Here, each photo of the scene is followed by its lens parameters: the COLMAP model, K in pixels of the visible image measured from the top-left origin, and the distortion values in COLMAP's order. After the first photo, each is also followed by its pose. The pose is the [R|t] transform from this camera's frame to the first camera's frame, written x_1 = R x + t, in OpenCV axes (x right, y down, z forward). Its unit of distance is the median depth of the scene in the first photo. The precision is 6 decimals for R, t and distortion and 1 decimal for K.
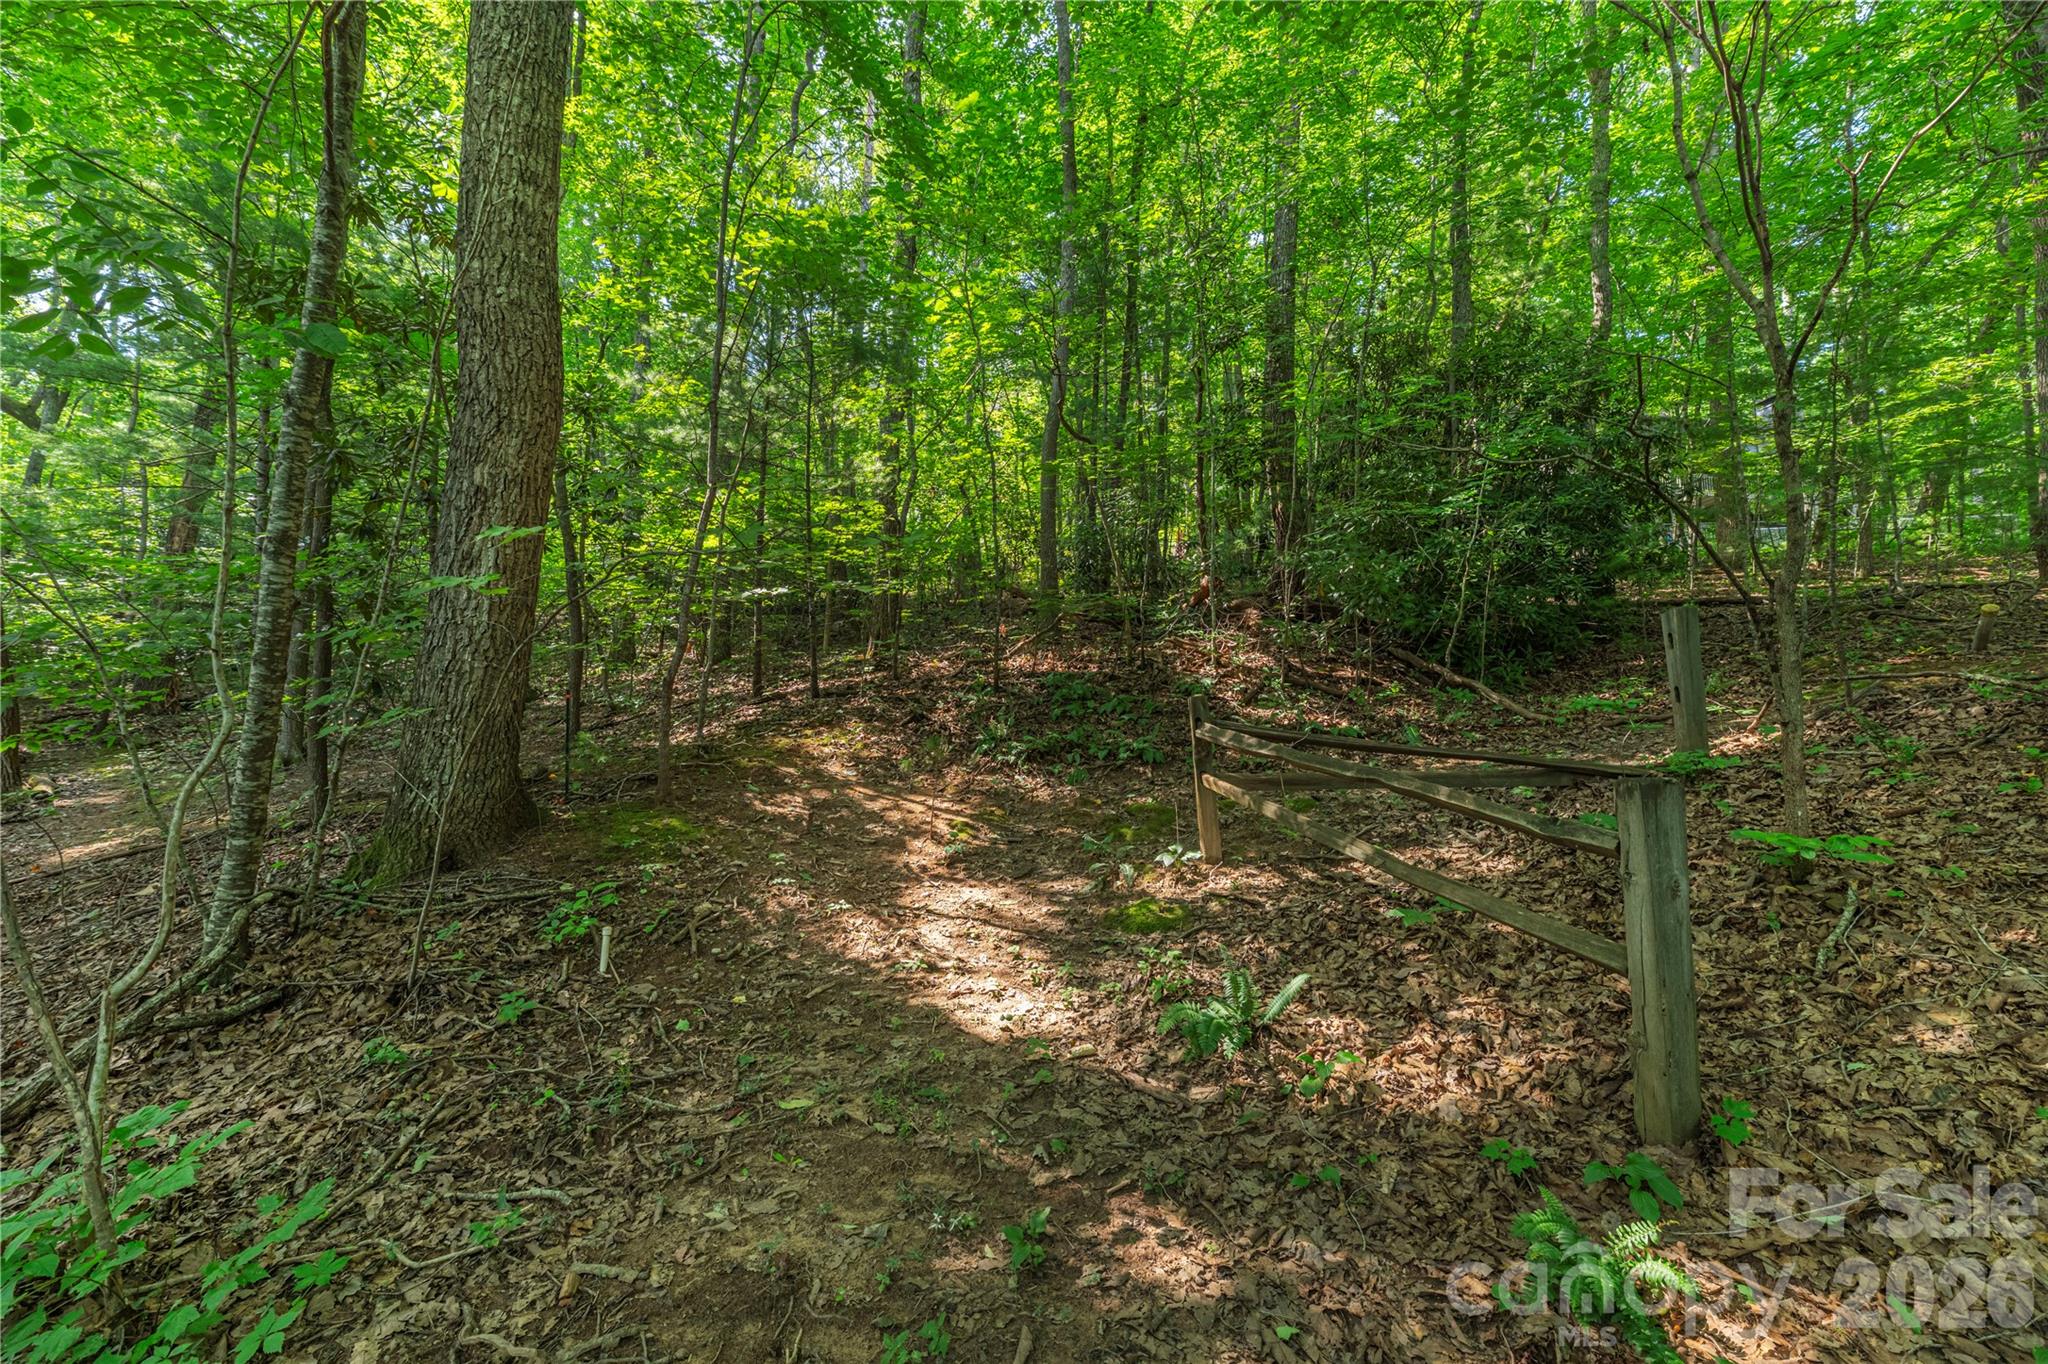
lens RADIAL K [[859.0, 0, 1024.0], [0, 859.0, 682.0], [0, 0, 1]] dist [-0.000067, 0.000049]
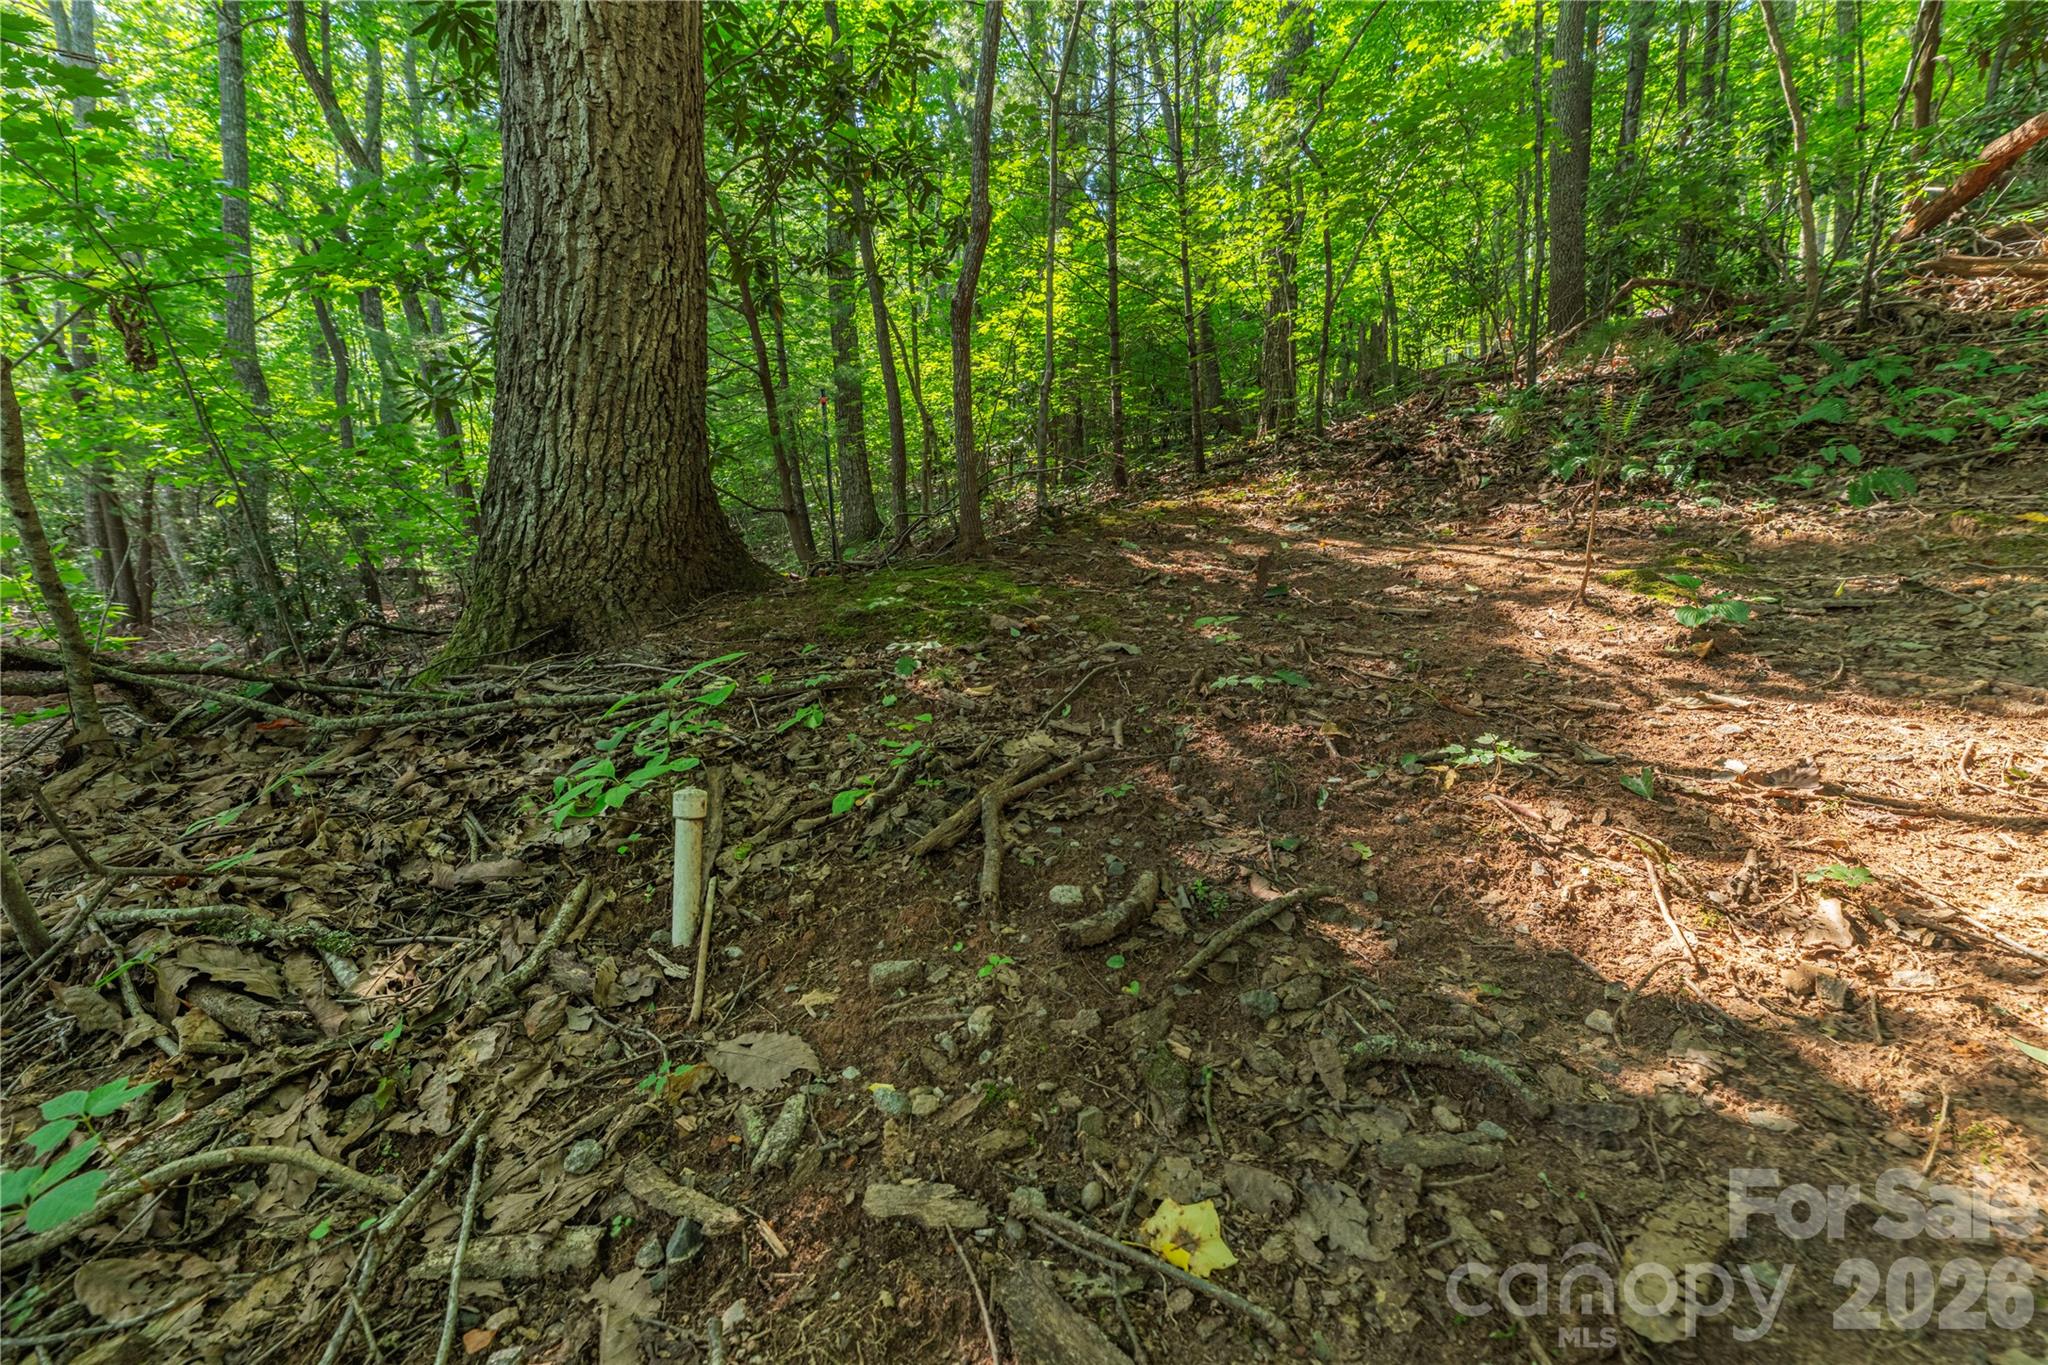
lens RADIAL K [[859.0, 0, 1024.0], [0, 859.0, 682.5], [0, 0, 1]] dist [-0.000067, 0.000049]
pose [[0.919013, 0.004781, -0.394199, -0.216969], [0.056539, 0.987991, 0.143795, 0.170276], [0.390153, -0.154437, 0.907706, 0.624462]]
